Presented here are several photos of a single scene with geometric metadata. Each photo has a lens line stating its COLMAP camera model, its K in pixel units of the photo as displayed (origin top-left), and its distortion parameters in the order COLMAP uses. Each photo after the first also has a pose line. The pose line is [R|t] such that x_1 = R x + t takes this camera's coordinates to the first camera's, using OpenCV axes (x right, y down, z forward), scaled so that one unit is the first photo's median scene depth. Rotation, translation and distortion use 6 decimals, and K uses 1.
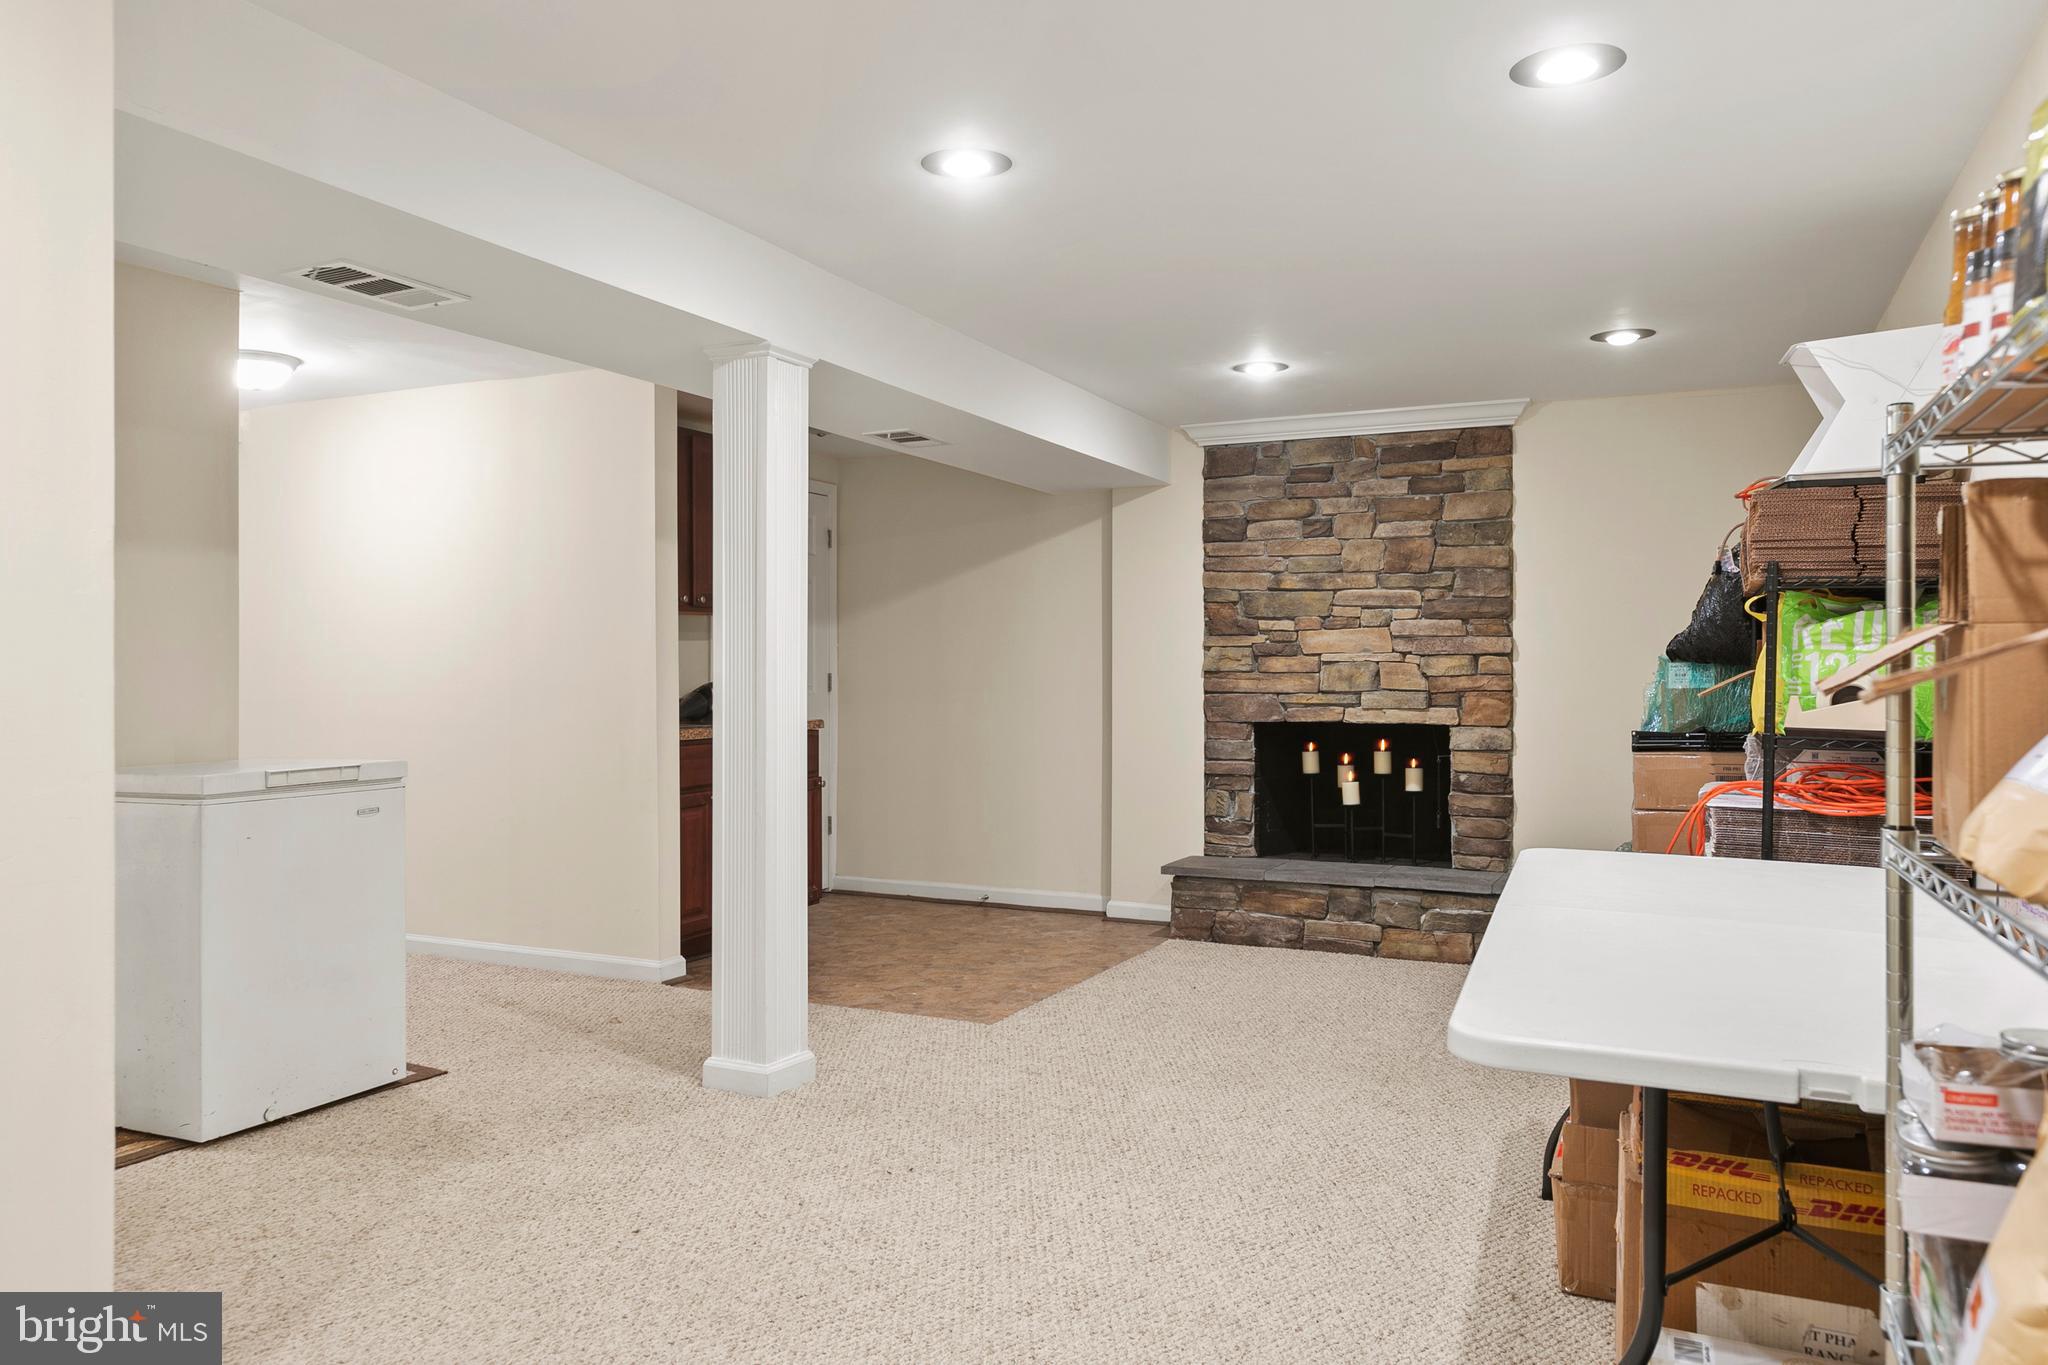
lens RADIAL K [[1415.5, 0, 1024.5], [0, 1415.5, 675.1], [0, 0, 1]] dist [-0.004103, 0.000264]
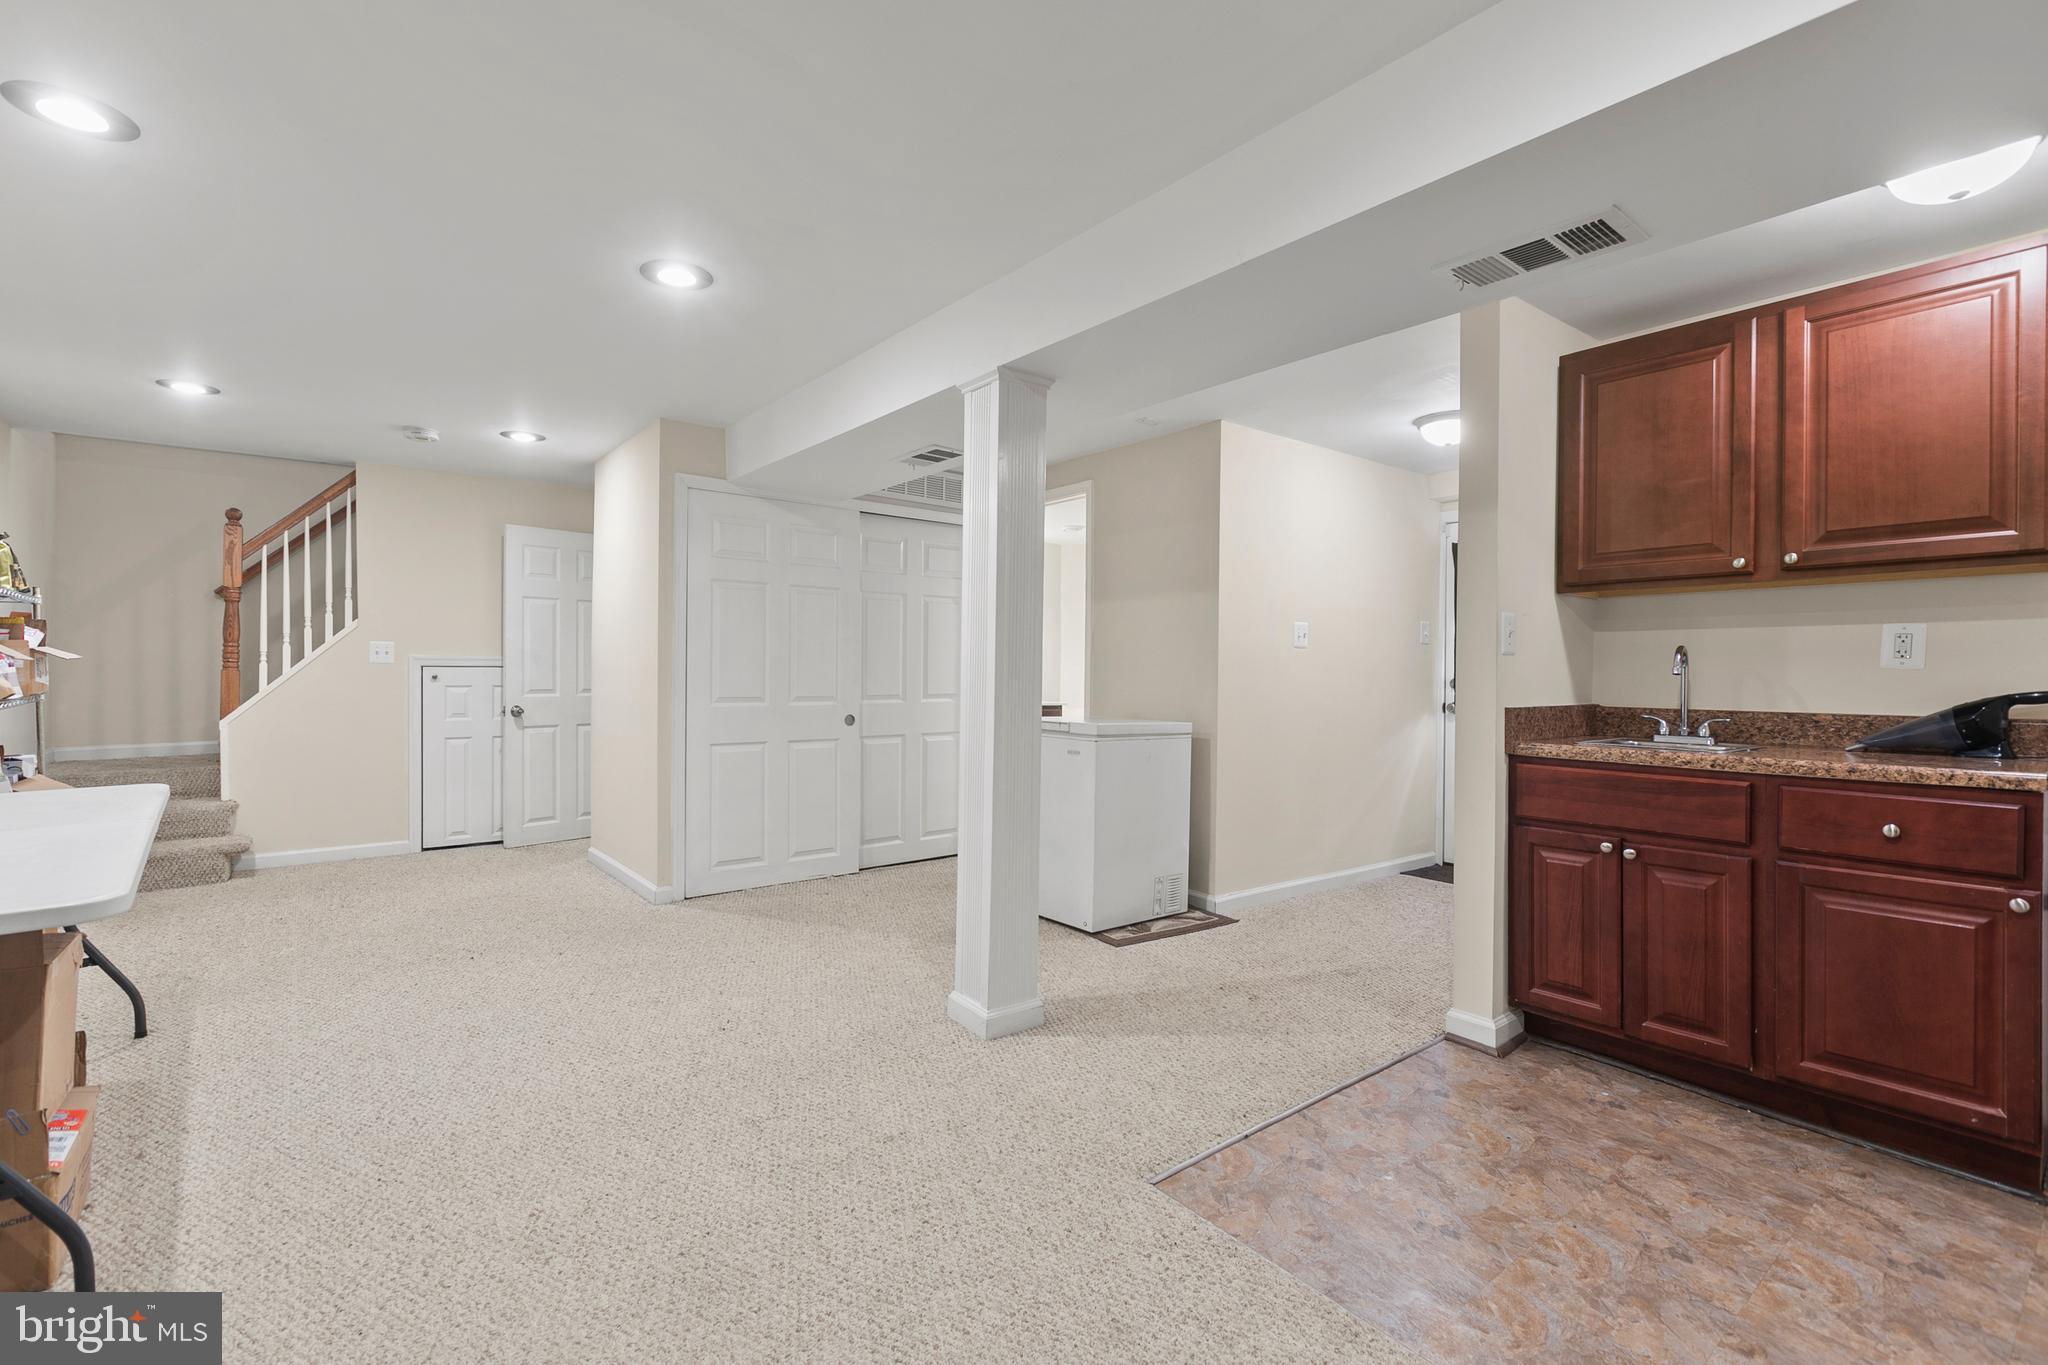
lens RADIAL K [[915.6, 0, 1008.2], [0, 915.6, 675.2], [0, 0, 1]] dist [0.001749, -0.001856]
pose [[-0.461669, 0.002627, -0.887048, 0.279416], [-0.013311, 0.999862, 0.009889, 0.000206], [0.886952, 0.016373, -0.461571, 0.807016]]
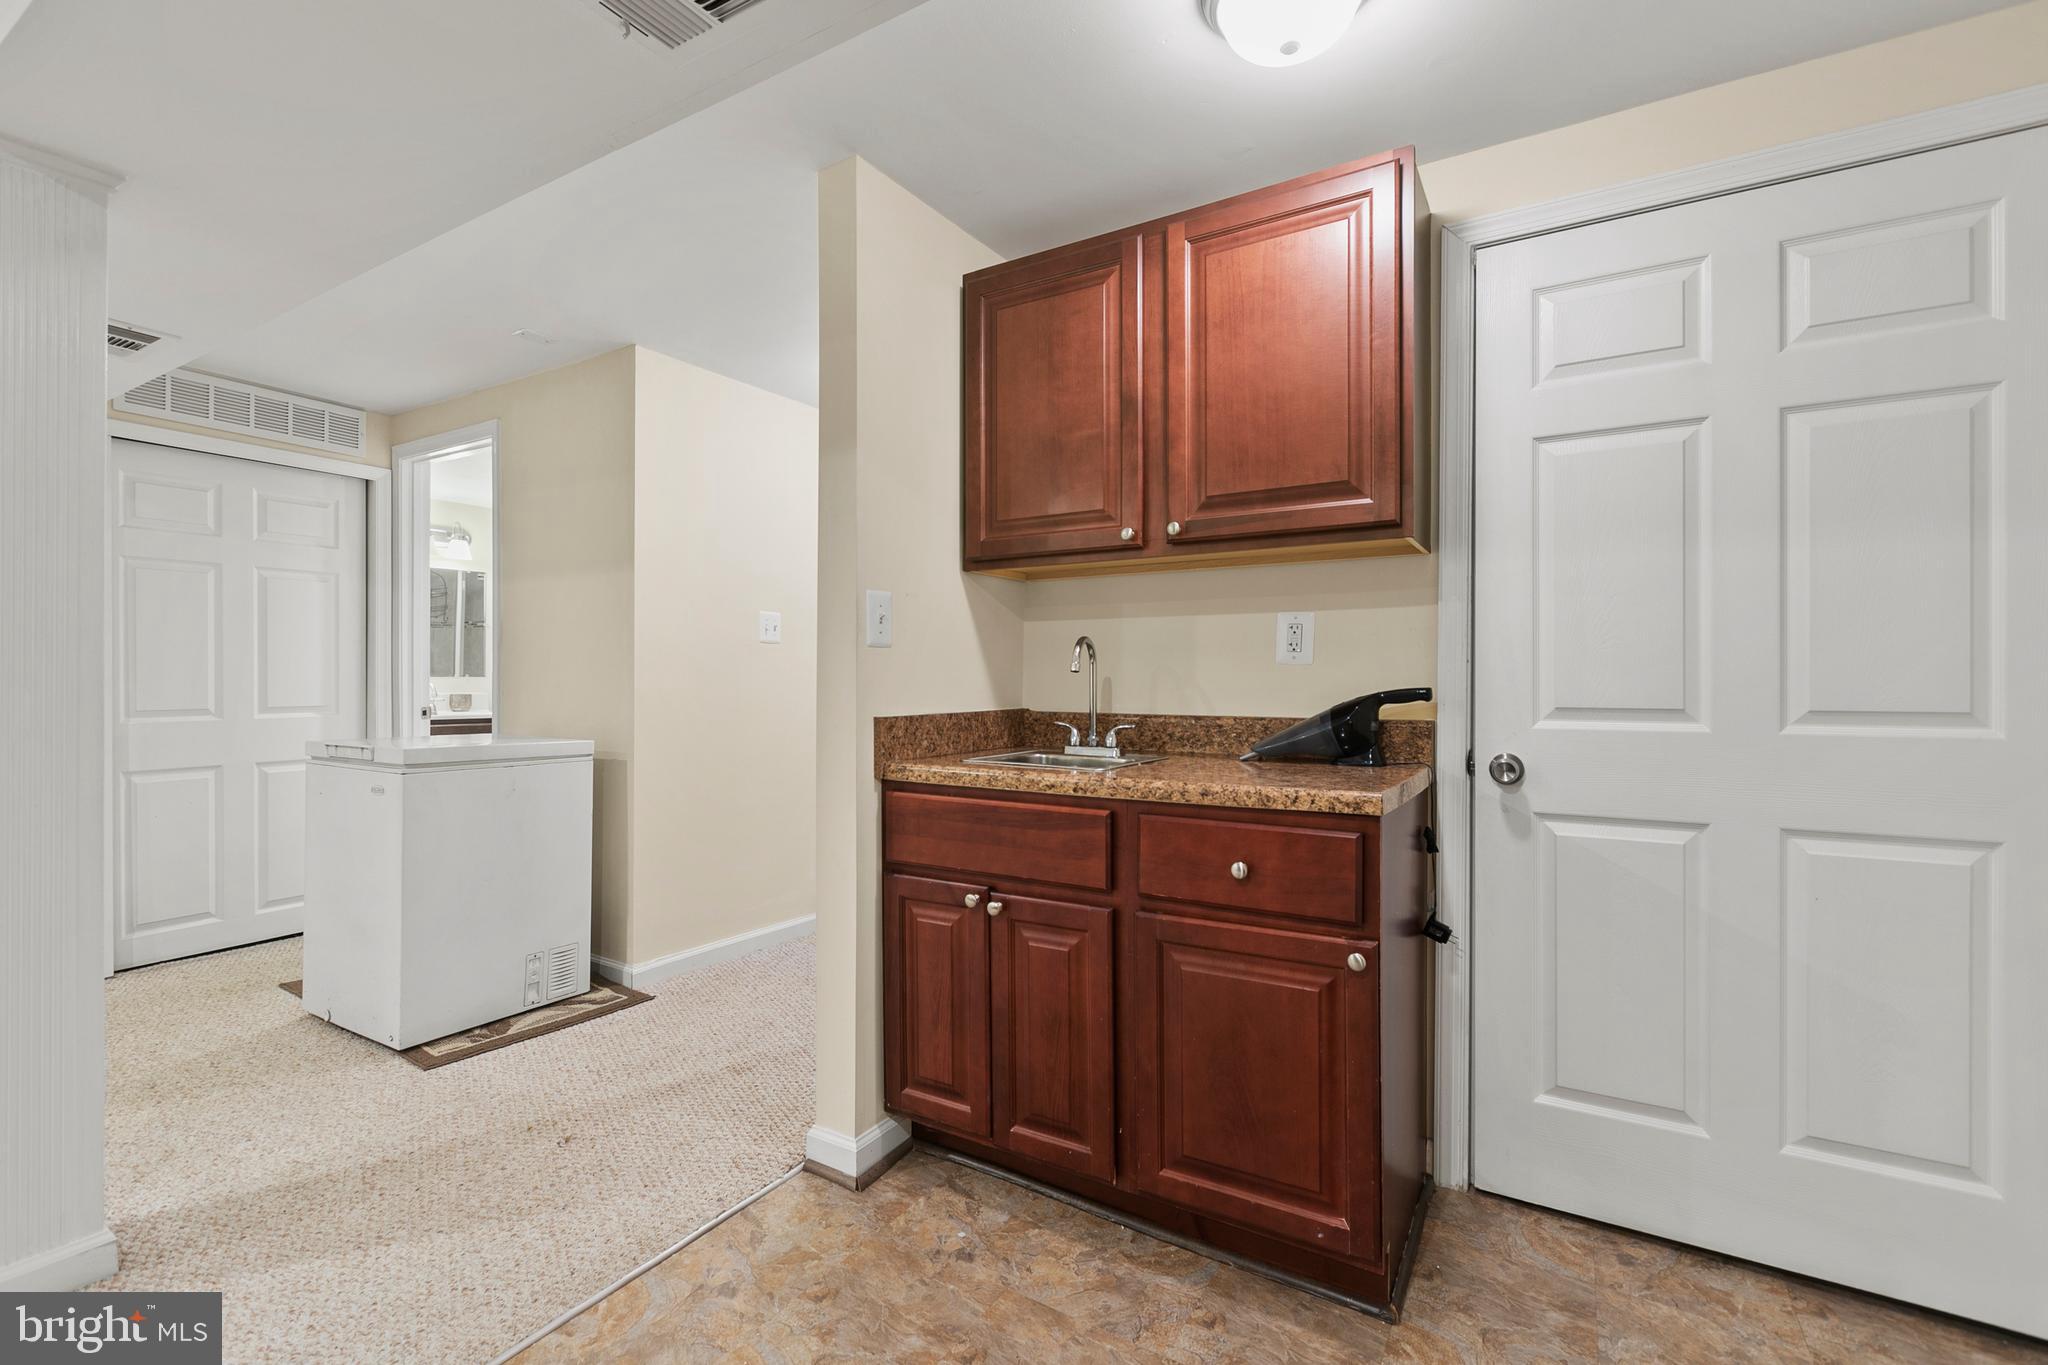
lens RADIAL K [[915.6, 0, 1015.1], [0, 915.6, 673.6], [0, 0, 1]] dist [0.001749, -0.001856]
pose [[-0.121304, 0.000447, -0.992615, 0.106360], [-0.008699, 0.999961, 0.001513, 0.000260], [0.992577, 0.008819, -0.121295, 0.904060]]
